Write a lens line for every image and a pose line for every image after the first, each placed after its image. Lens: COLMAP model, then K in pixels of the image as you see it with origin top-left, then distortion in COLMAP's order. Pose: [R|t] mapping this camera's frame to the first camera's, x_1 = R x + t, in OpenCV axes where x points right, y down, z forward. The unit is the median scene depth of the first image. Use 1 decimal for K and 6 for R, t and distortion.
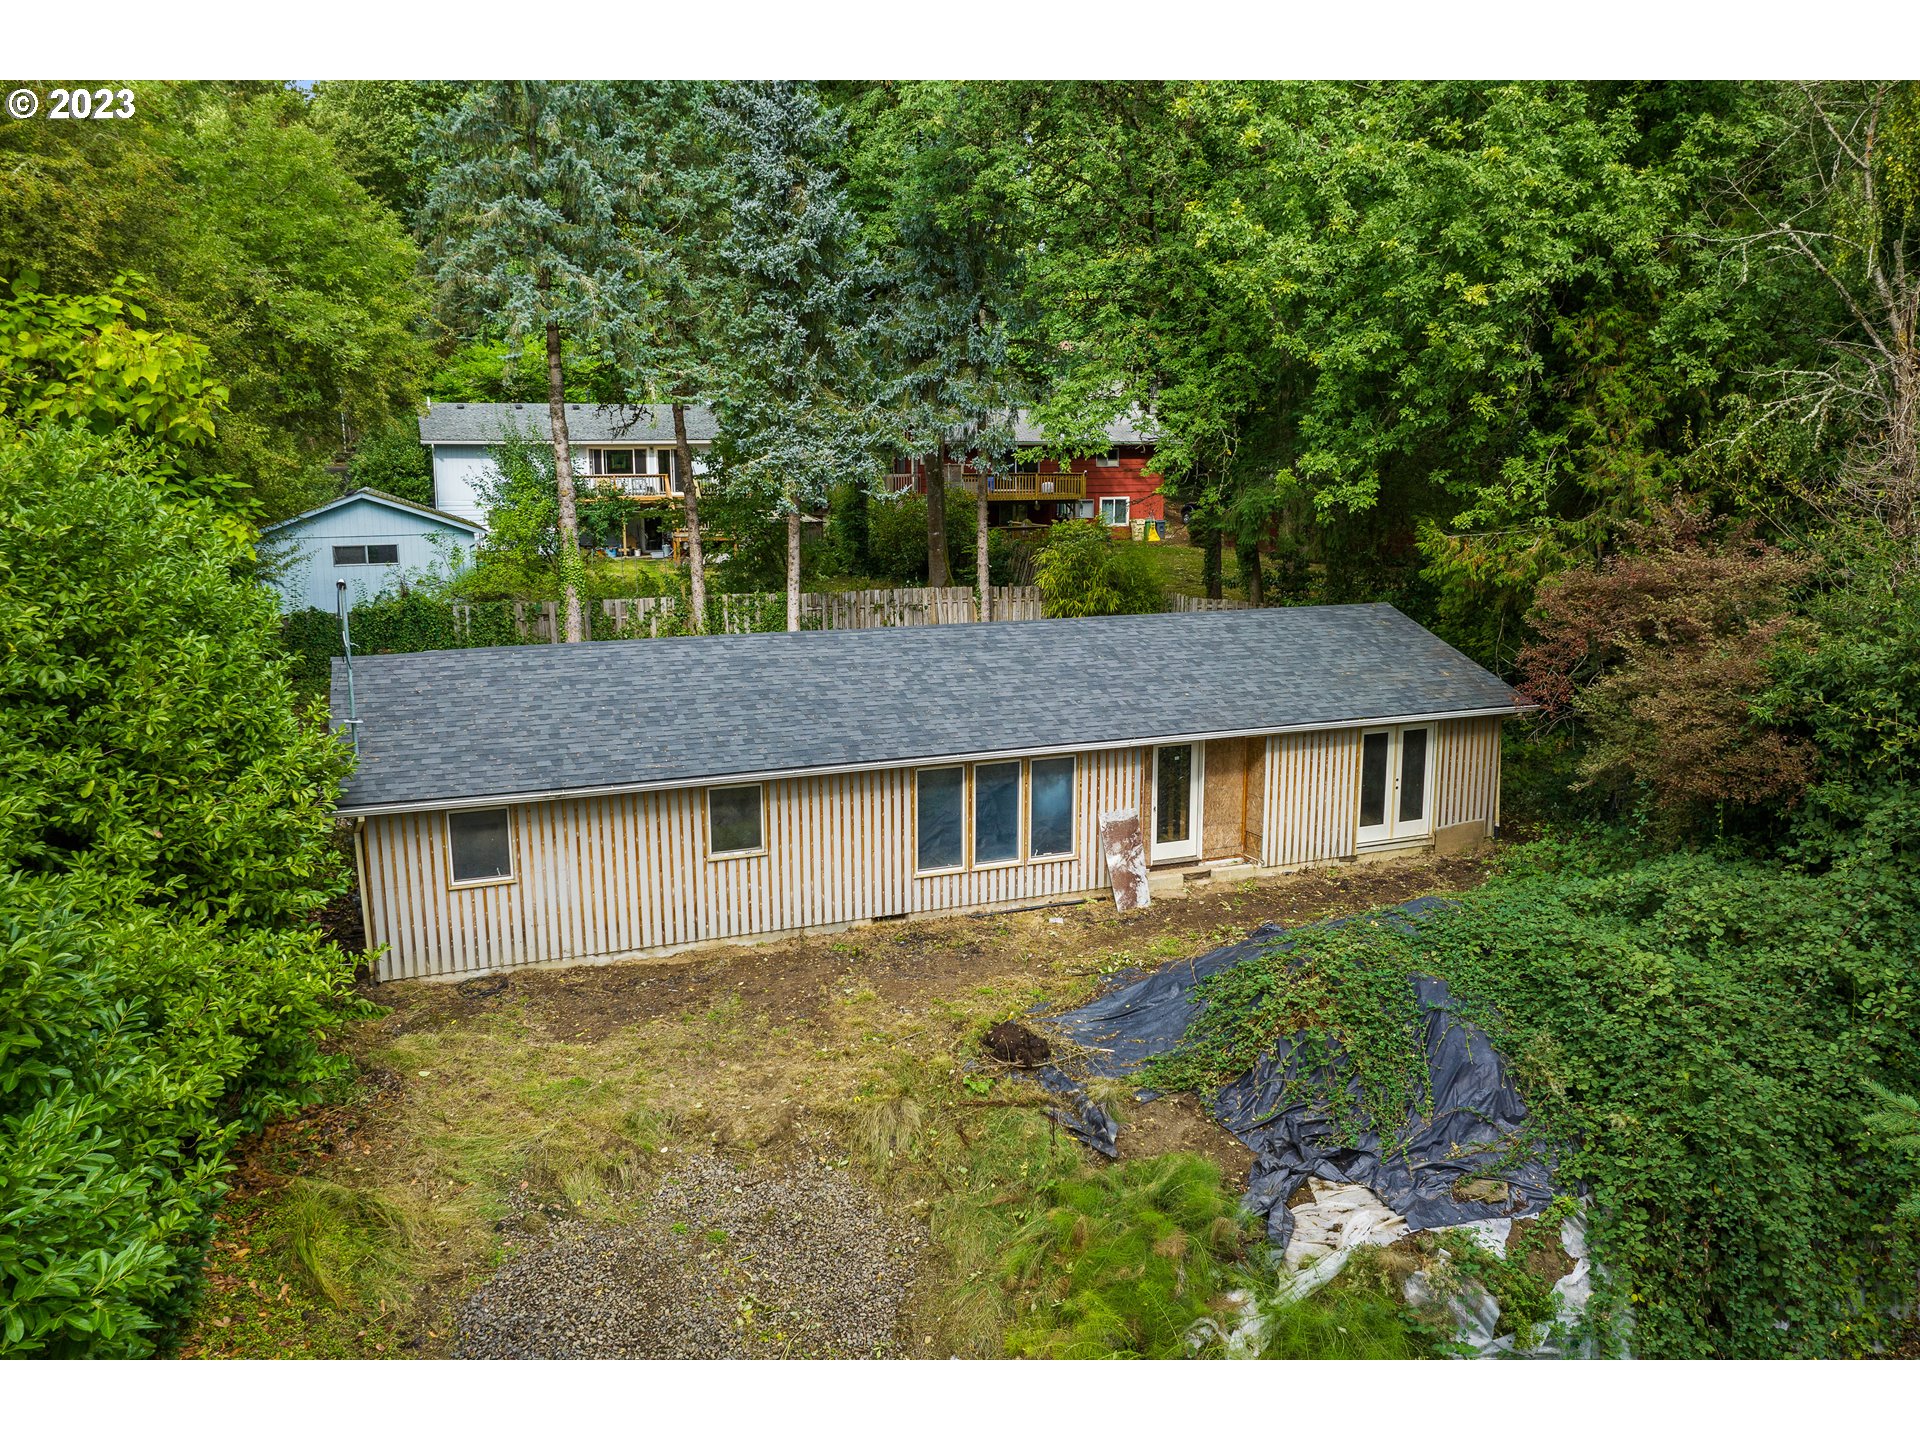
lens RADIAL K [[1476.5, 0, 1012.0], [0, 1476.5, 669.1], [0, 0, 1]] dist [-0.042233, 0.015261]
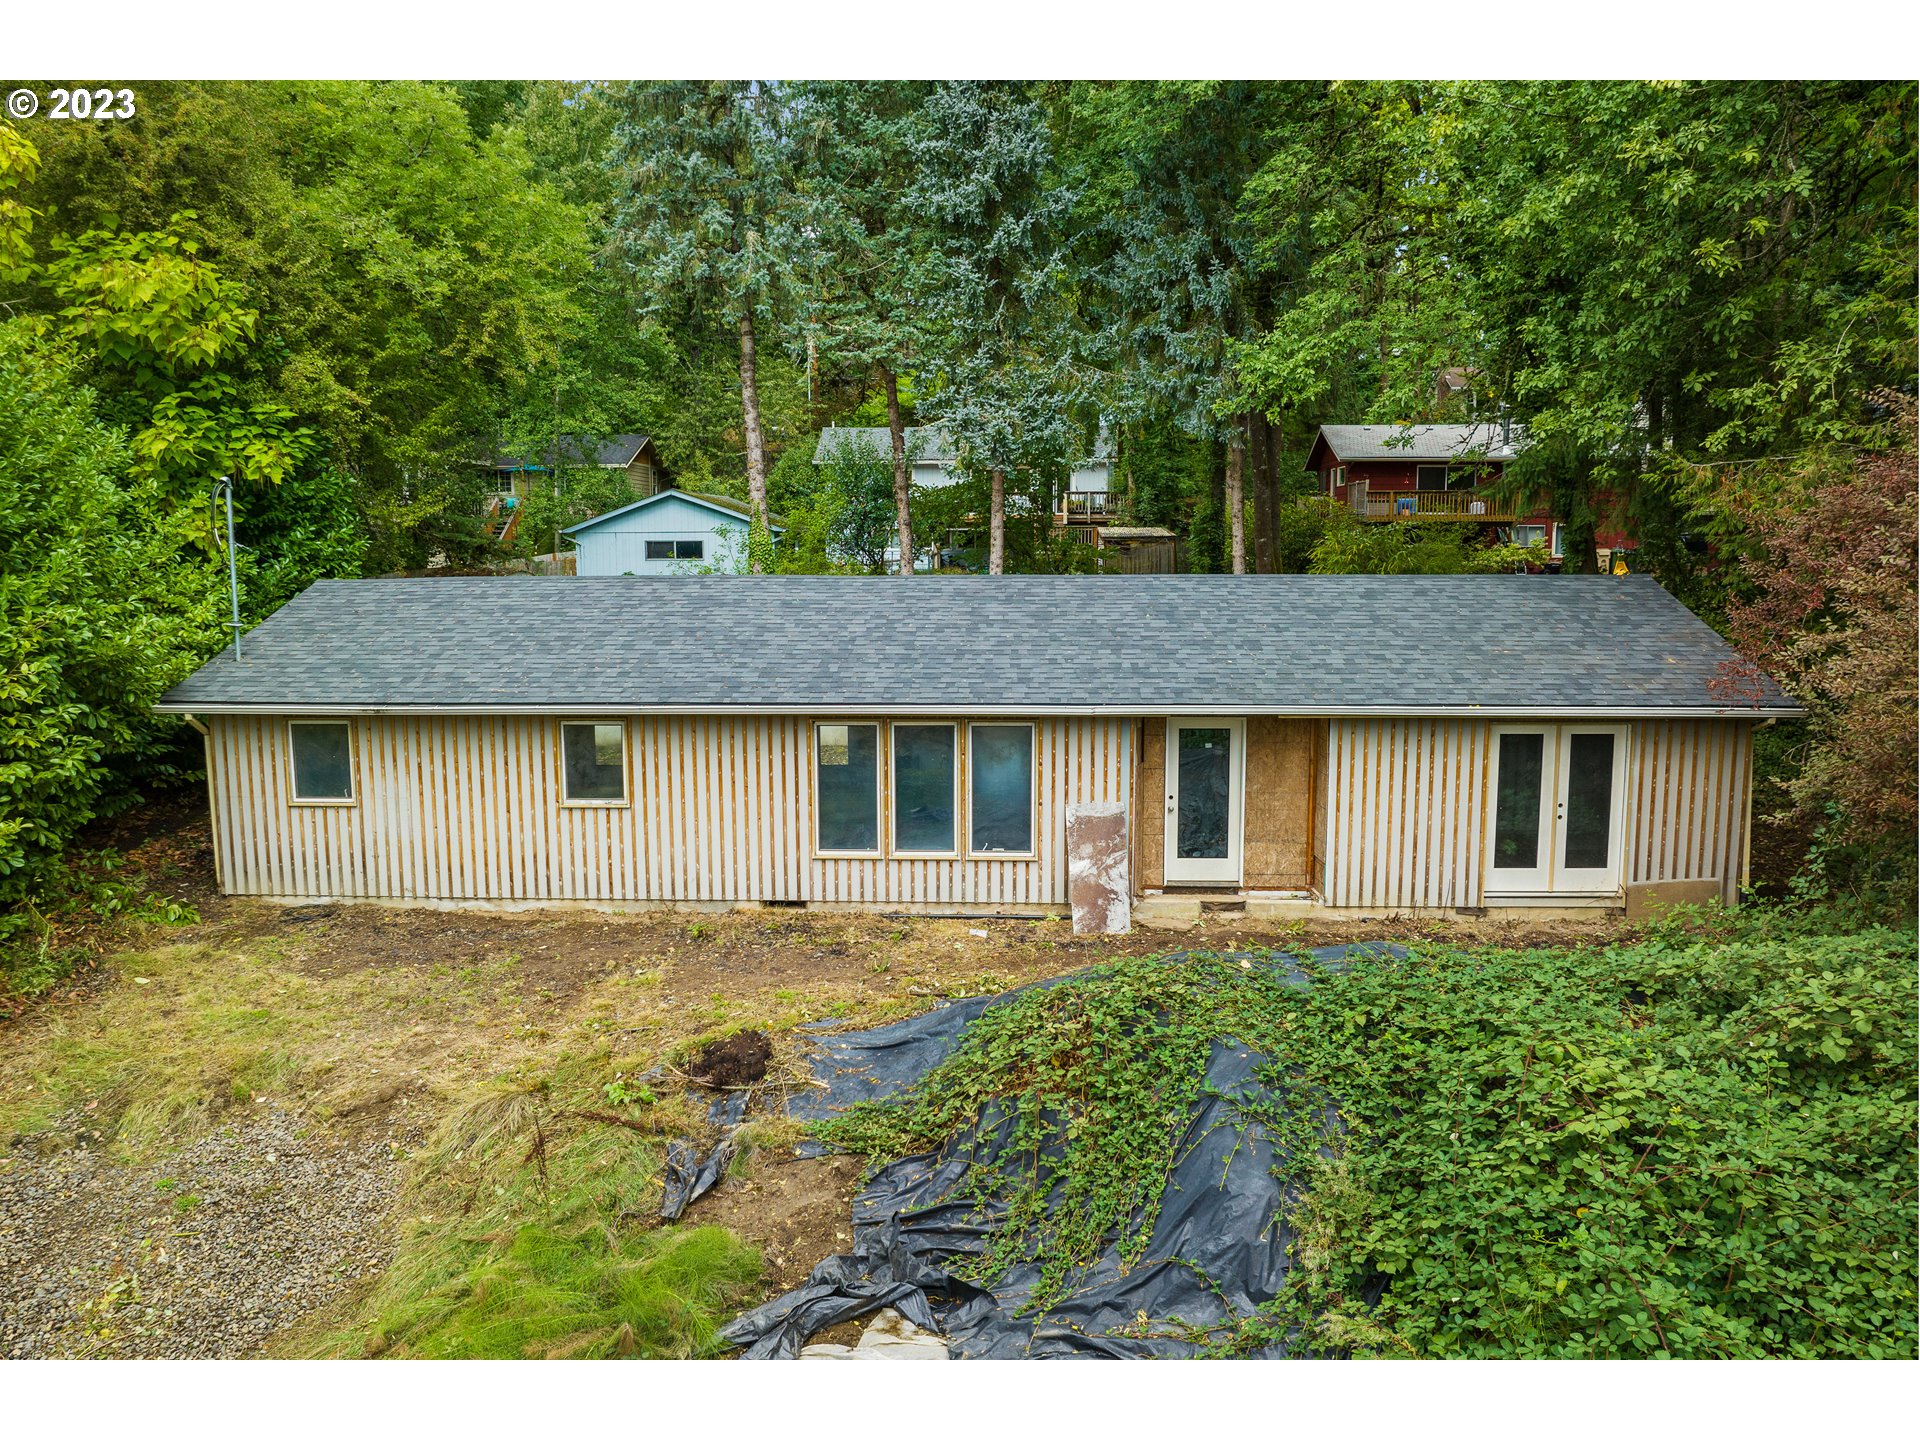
lens RADIAL K [[1476.5, 0, 962.7], [0, 1476.5, 658.5], [0, 0, 1]] dist [-0.042233, 0.015261]
pose [[0.896251, 0.032849, -0.442329, 0.359742], [-0.061922, 0.996754, -0.051443, 0.068682], [0.439204, 0.073496, 0.895376, 0.301407]]
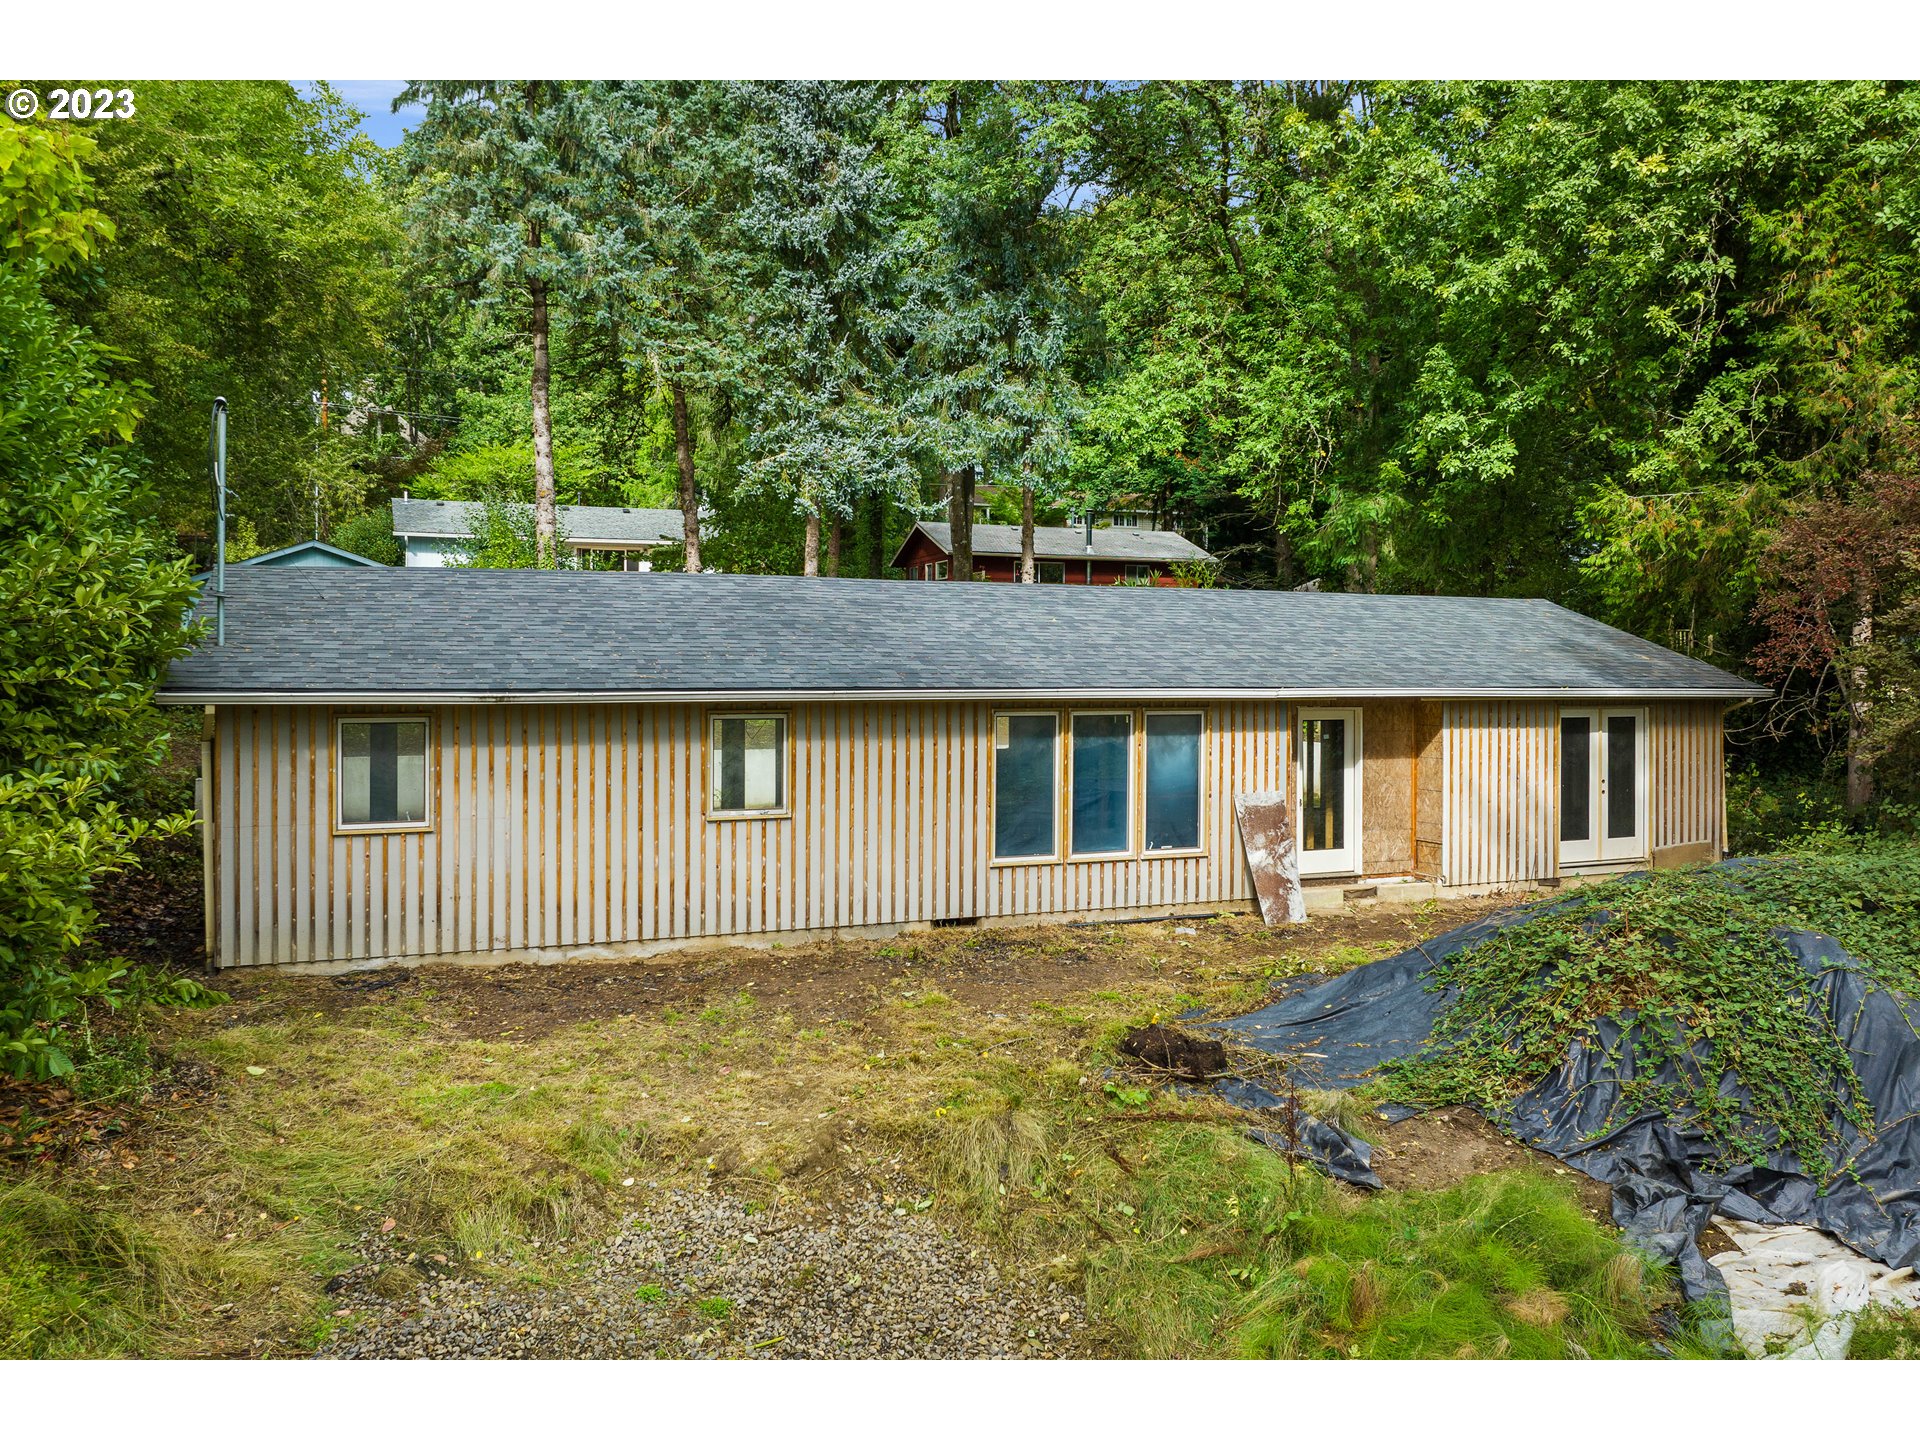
lens RADIAL K [[1476.5, 0, 992.3], [0, 1476.5, 609.4], [0, 0, 1]] dist [-0.042233, 0.015261]
pose [[0.999992, 0.000862, -0.003840, -0.062362], [-0.001589, 0.981098, -0.193507, 0.156919], [0.003601, 0.193512, 0.981091, 0.266273]]
